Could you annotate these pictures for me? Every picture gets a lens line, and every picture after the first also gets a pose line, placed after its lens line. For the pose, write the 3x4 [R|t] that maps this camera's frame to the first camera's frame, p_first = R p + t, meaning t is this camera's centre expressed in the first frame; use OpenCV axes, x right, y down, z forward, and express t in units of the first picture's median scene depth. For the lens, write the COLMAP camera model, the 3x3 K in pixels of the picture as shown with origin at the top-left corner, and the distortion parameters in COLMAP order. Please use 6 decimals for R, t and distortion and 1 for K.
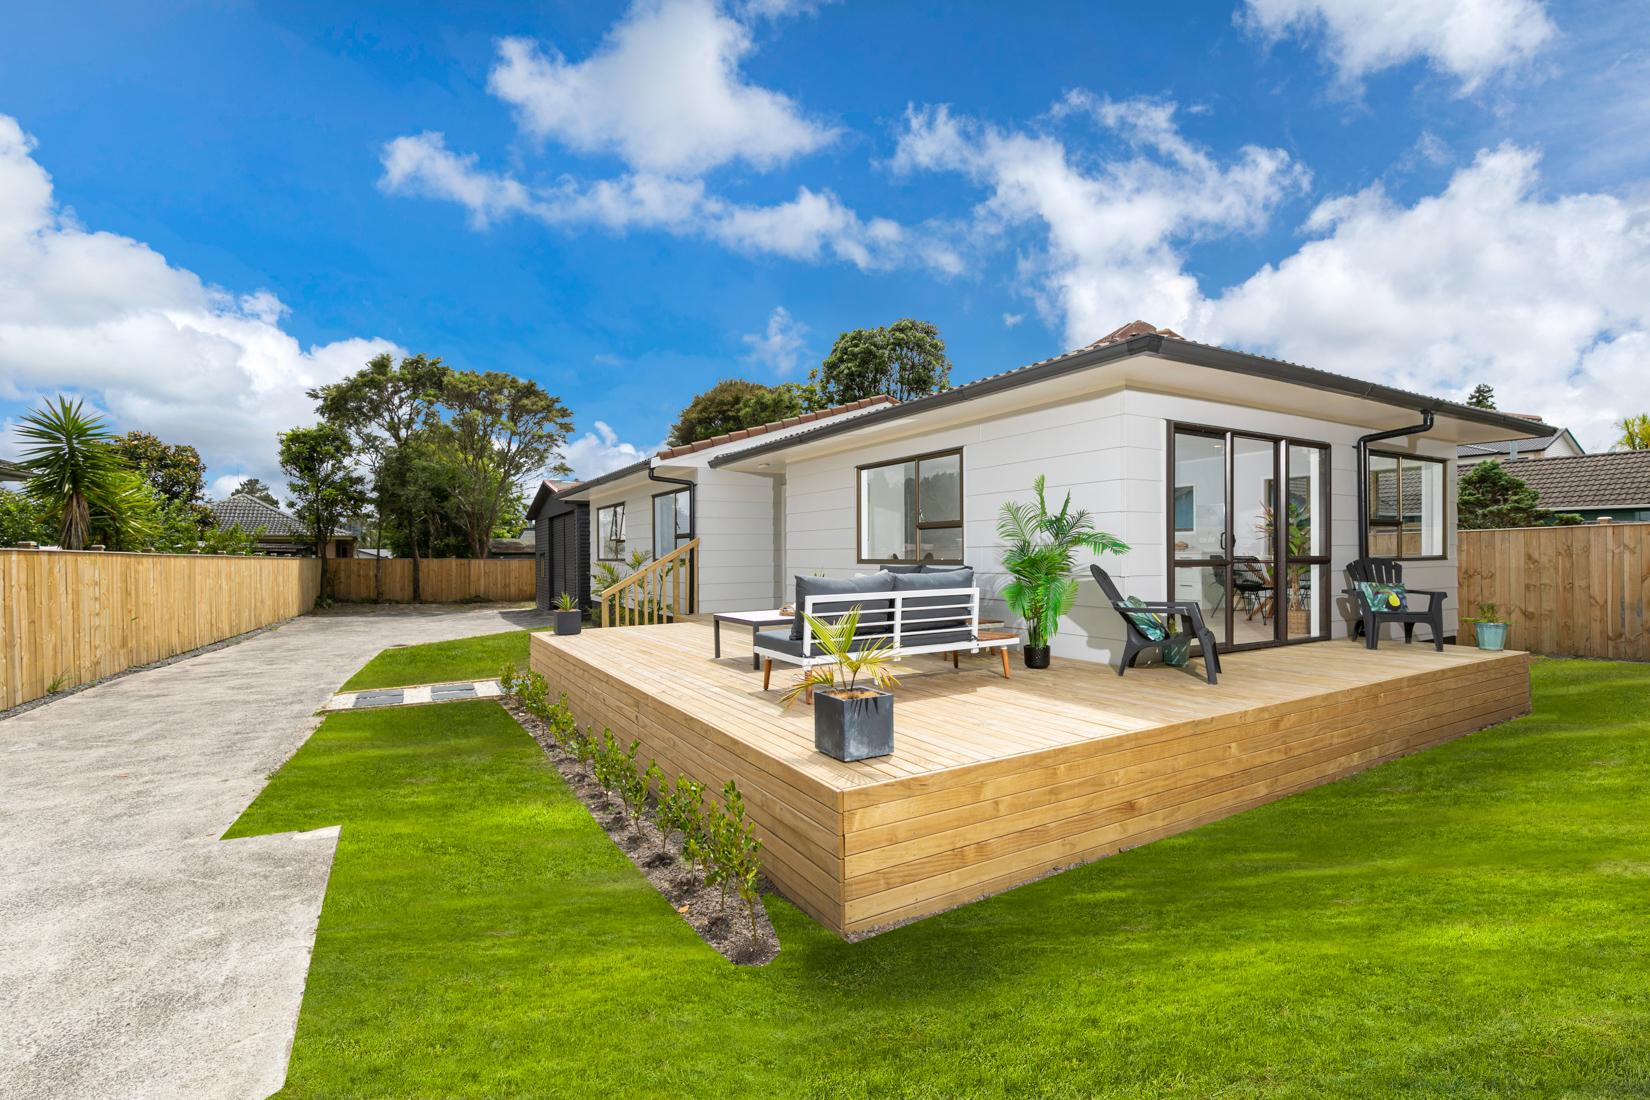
lens RADIAL K [[757.8, 0, 833.0], [0, 757.8, 551.5], [0, 0, 1]] dist [0.005300, 0.000604]
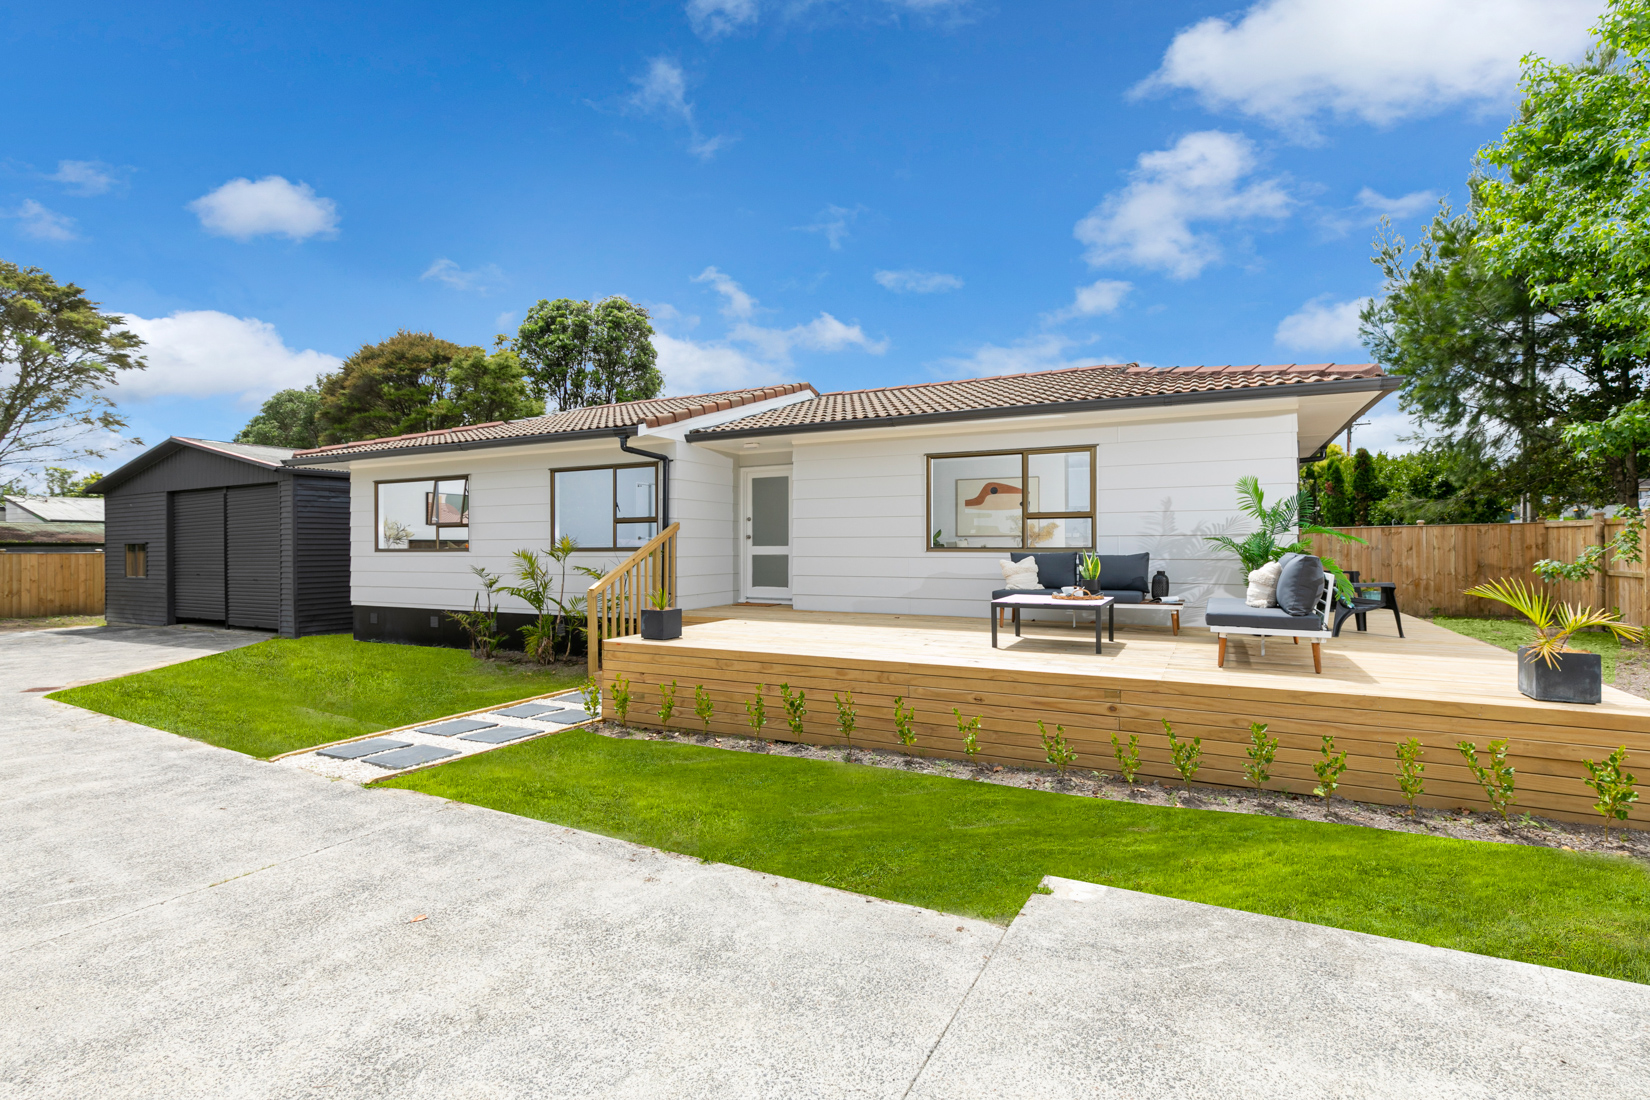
lens RADIAL K [[757.8, 0, 831.6], [0, 757.8, 542.1], [0, 0, 1]] dist [0.005300, 0.000604]
pose [[0.841863, 0.010396, 0.539591, -0.251306], [-0.006149, 0.999934, -0.009673, 0.005551], [-0.539656, 0.004825, 0.841872, 0.093929]]
